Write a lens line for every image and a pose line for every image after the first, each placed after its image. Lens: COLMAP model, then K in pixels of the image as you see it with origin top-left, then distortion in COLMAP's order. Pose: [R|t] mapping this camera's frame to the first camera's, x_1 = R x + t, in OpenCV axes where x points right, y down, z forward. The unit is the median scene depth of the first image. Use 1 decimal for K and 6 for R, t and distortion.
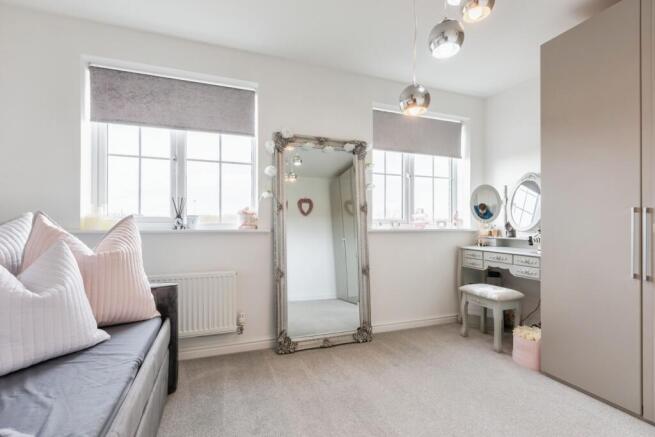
lens RADIAL K [[301.4, 0, 327.5], [0, 301.4, 218.5], [0, 0, 1]] dist [-0.015520, -0.000188]
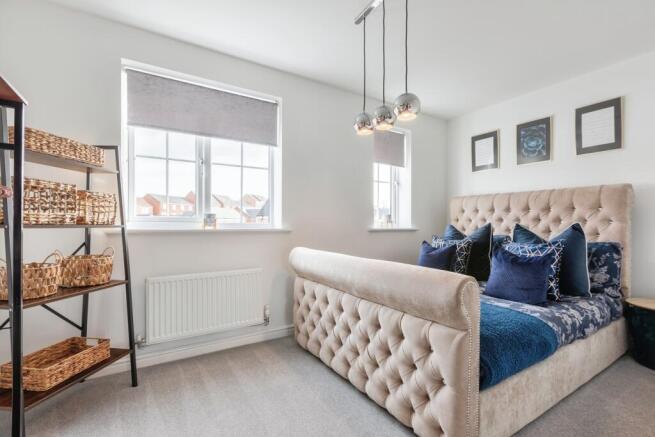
lens RADIAL K [[292.8, 0, 327.5], [0, 292.8, 218.5], [0, 0, 1]] dist [0.000773, 0.000062]
pose [[0.980892, -0.003688, 0.194516, -0.271621], [0.004765, 0.999976, -0.005066, 0.000999], [-0.194493, 0.005896, 0.980886, -0.093710]]
